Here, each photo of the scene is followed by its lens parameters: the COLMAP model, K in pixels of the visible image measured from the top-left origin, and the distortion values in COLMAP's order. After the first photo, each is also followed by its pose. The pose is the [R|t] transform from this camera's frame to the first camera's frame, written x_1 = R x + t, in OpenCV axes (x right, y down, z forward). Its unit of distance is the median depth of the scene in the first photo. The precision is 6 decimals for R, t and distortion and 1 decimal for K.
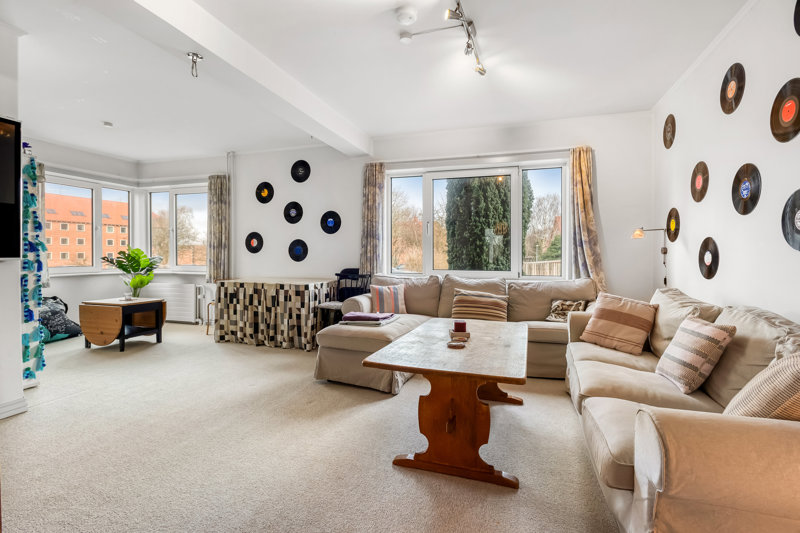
lens RADIAL K [[383.1, 0, 399.8], [0, 383.1, 257.2], [0, 0, 1]] dist [-0.007200, -0.000454]
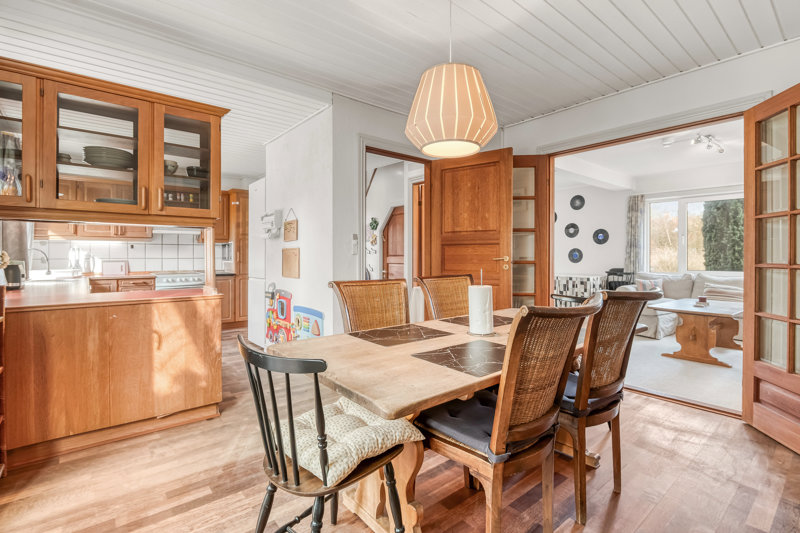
lens RADIAL K [[383.1, 0, 399.8], [0, 383.1, 257.2], [0, 0, 1]] dist [-0.007200, -0.000454]
pose [[0.842411, 0.001416, -0.538834, -0.042147], [-0.002411, 0.999996, -0.001141, -0.009036], [0.538830, 0.002260, 0.842411, -0.681736]]
